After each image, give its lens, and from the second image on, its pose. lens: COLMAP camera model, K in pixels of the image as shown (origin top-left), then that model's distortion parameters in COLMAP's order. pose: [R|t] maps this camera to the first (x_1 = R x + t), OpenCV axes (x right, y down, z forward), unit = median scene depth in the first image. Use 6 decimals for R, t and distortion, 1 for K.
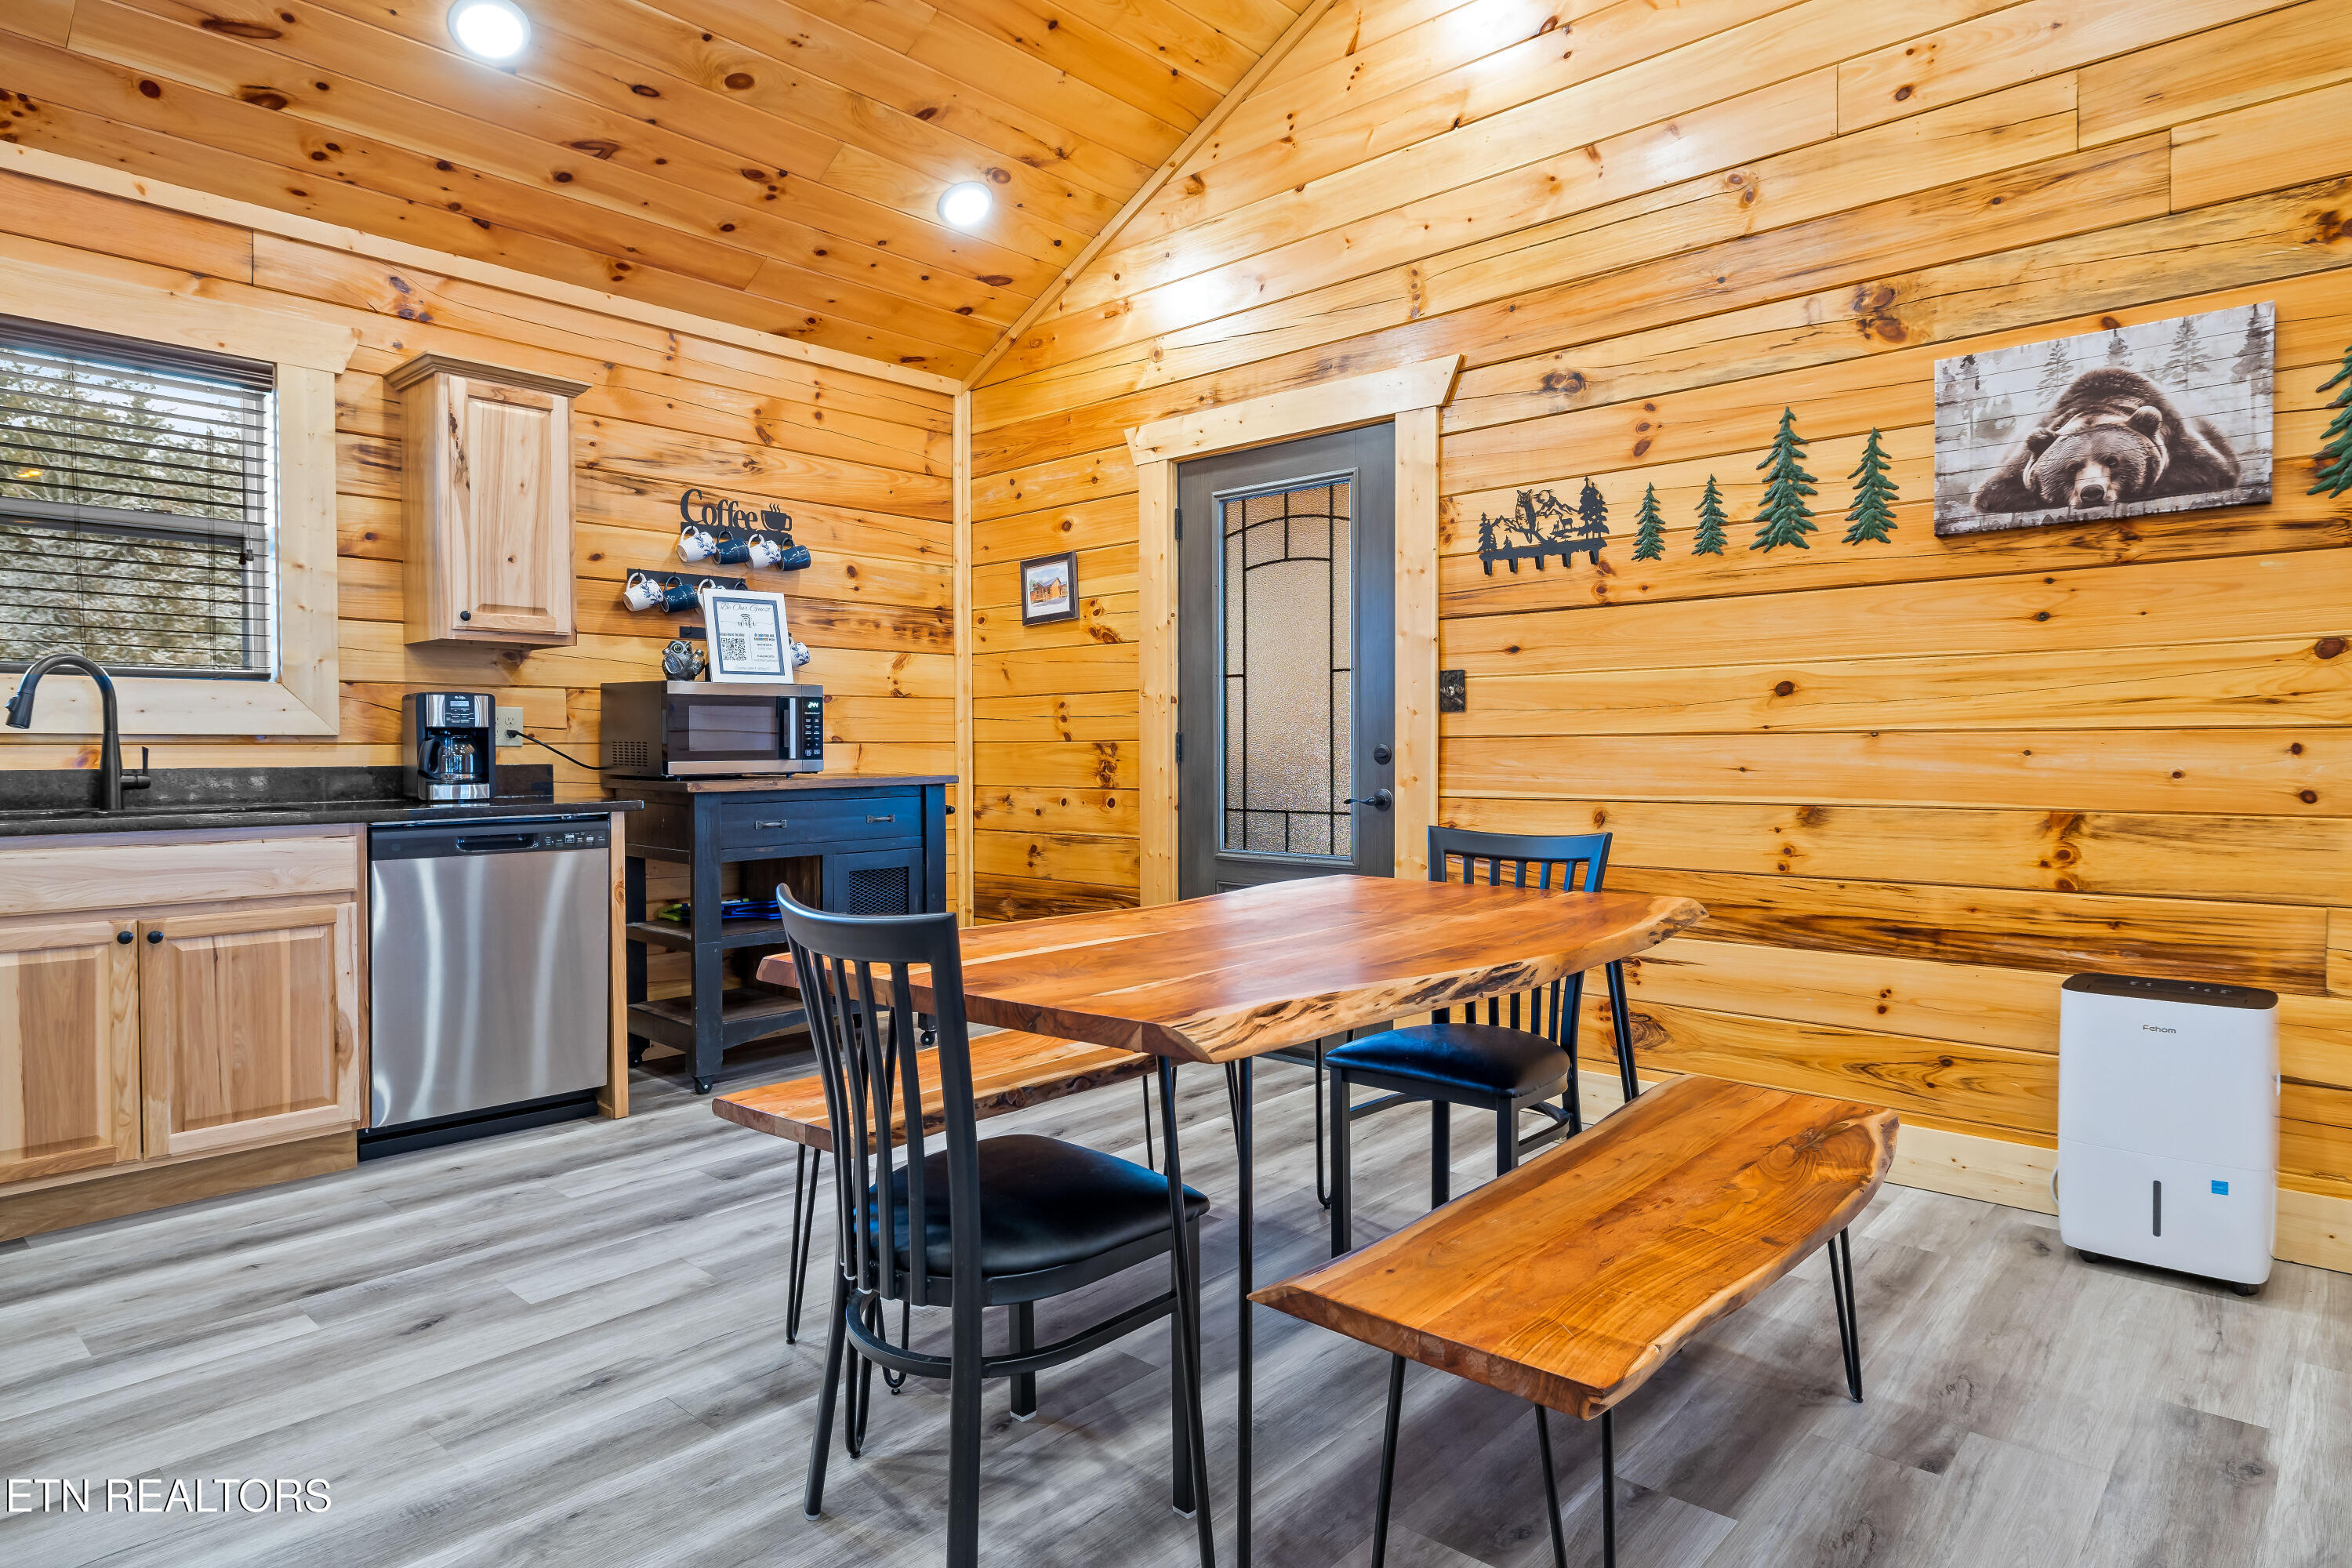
lens RADIAL K [[1333.1, 0, 1172.6], [0, 1333.1, 775.2], [0, 0, 1]] dist [-0.000052, -0.002643]
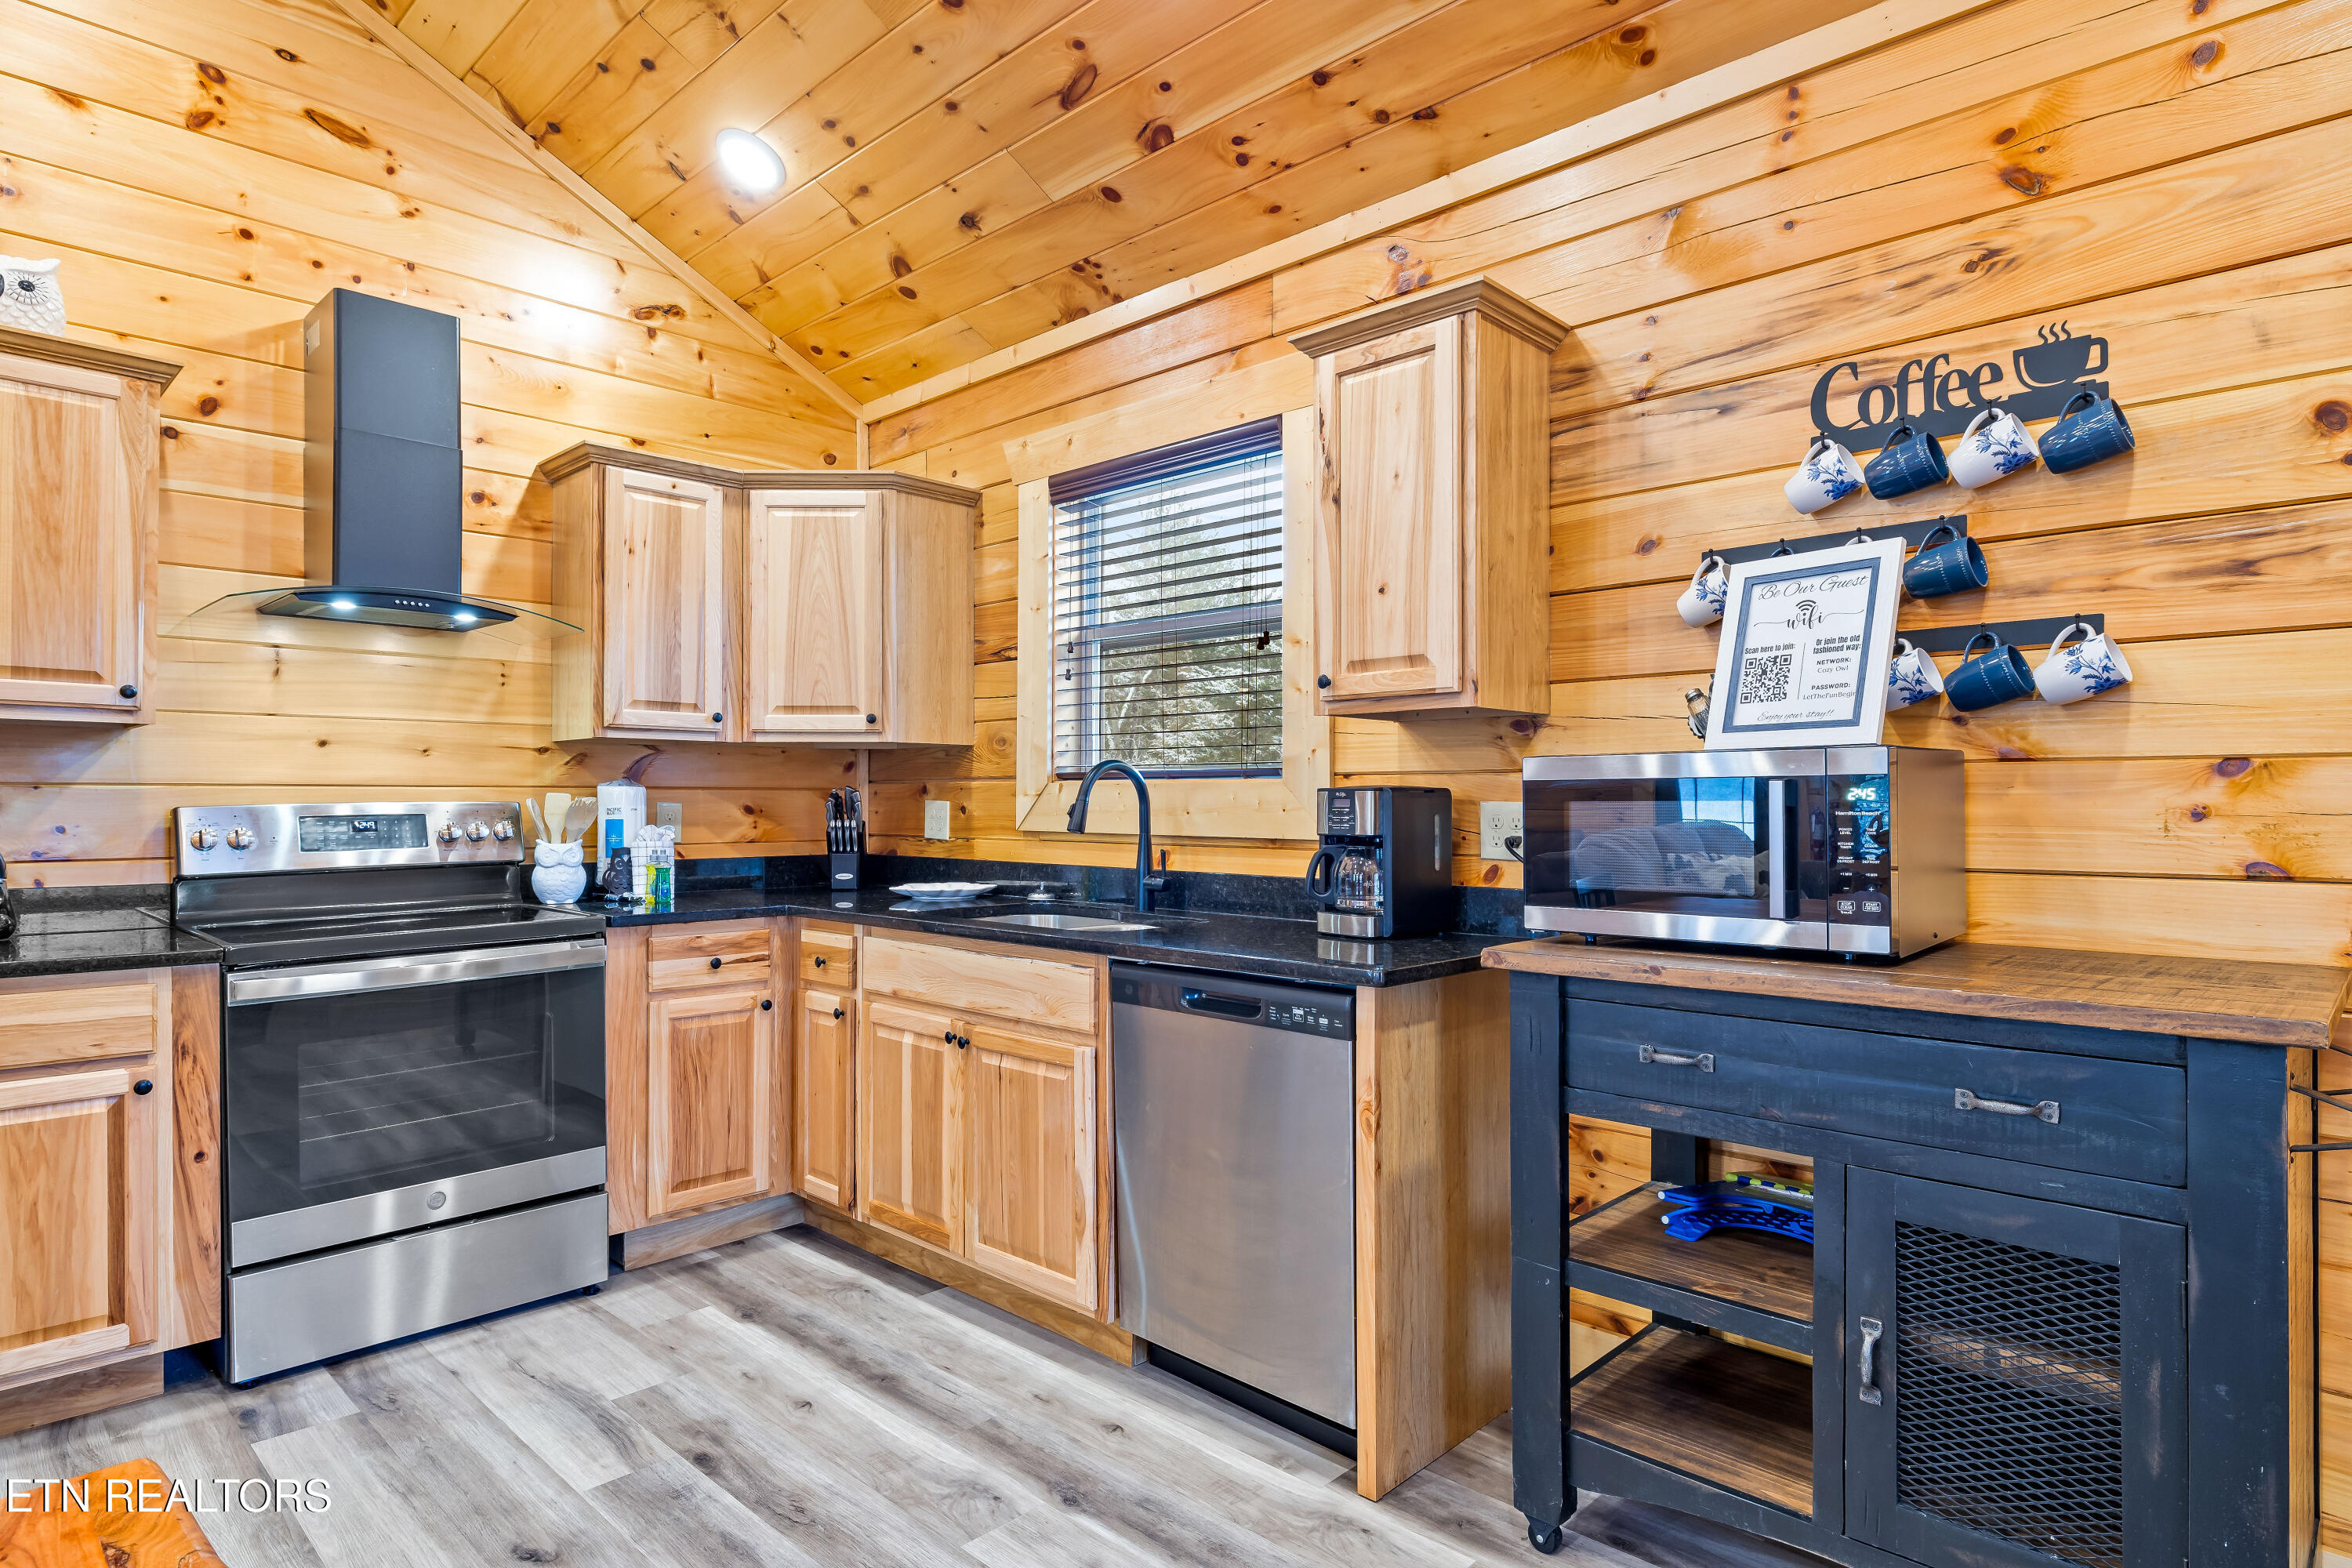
lens RADIAL K [[1270.4, 0, 1168.6], [0, 1270.4, 797.5], [0, 0, 1]] dist [-0.004373, 0.000450]
pose [[-0.029570, 0.000819, -0.999562, 0.157514], [-0.020824, 0.999782, 0.001436, -0.055308], [0.999346, 0.020858, -0.029546, 0.923683]]
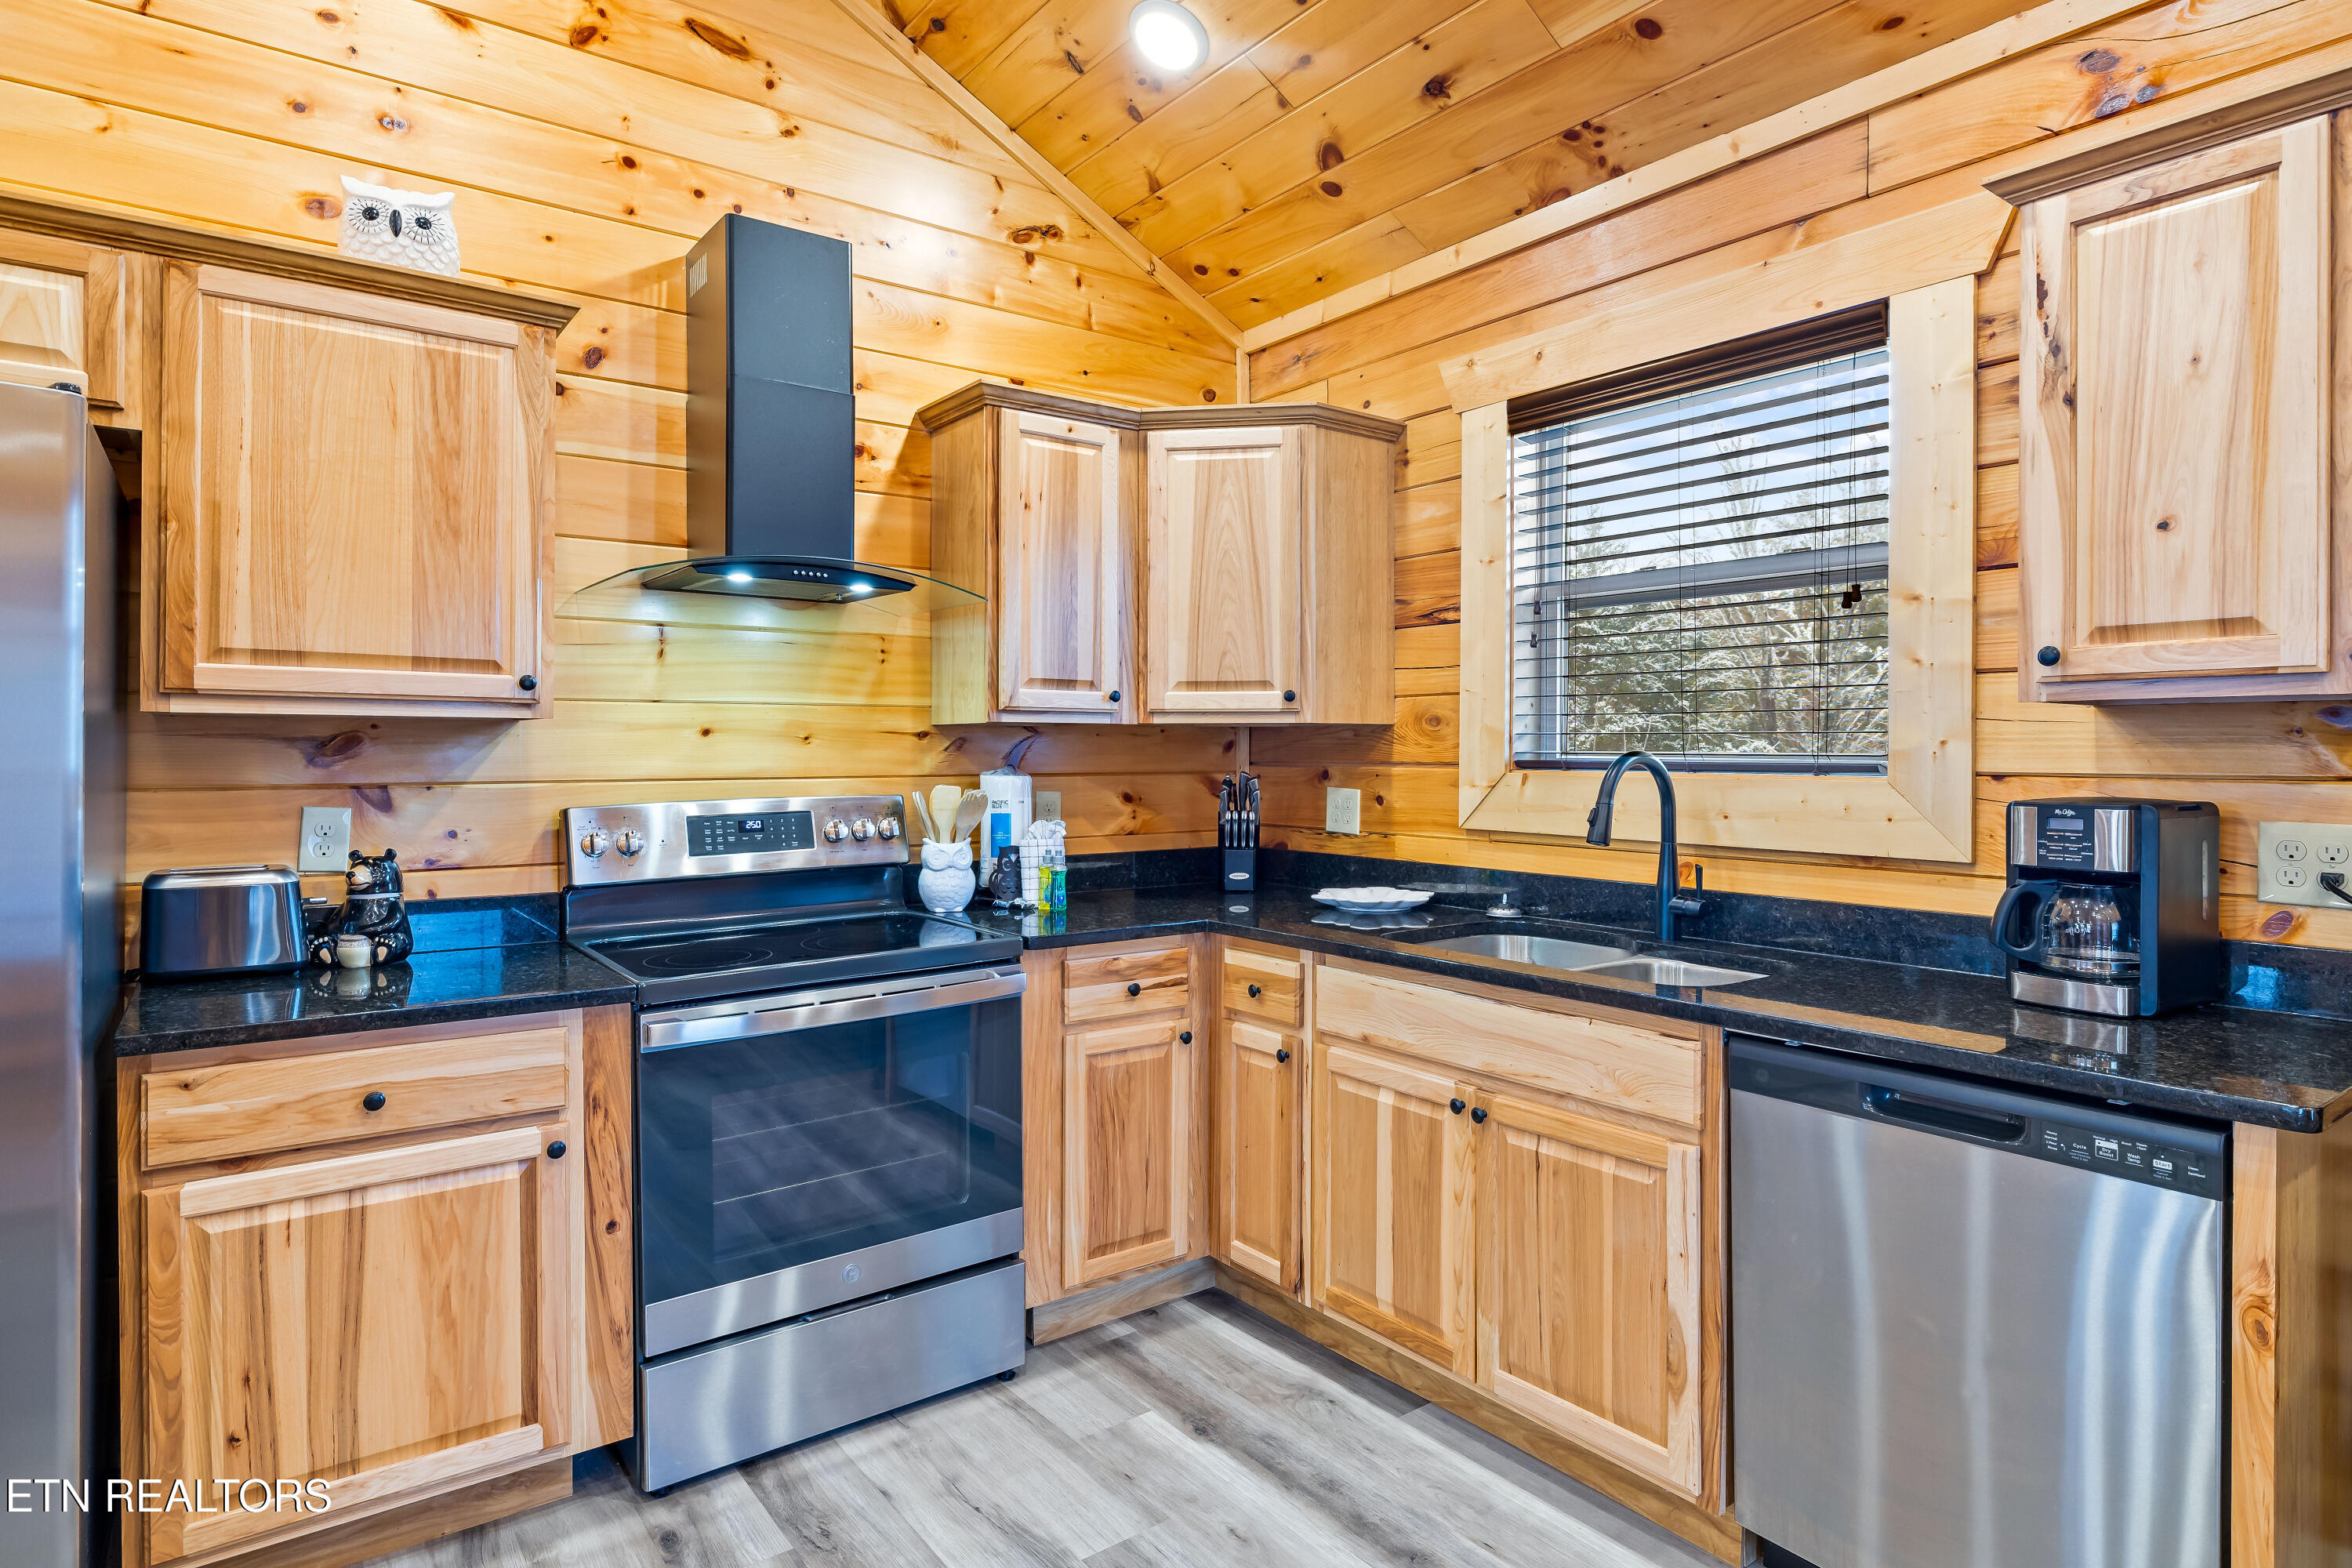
lens RADIAL K [[1270.4, 0, 1169.2], [0, 1270.4, 756.5], [0, 0, 1]] dist [-0.004373, 0.000450]
pose [[-0.192206, 0.008531, -0.981318, 0.016616], [-0.019855, 0.999724, 0.012580, -0.078977], [0.981154, 0.021902, -0.191983, 0.749173]]
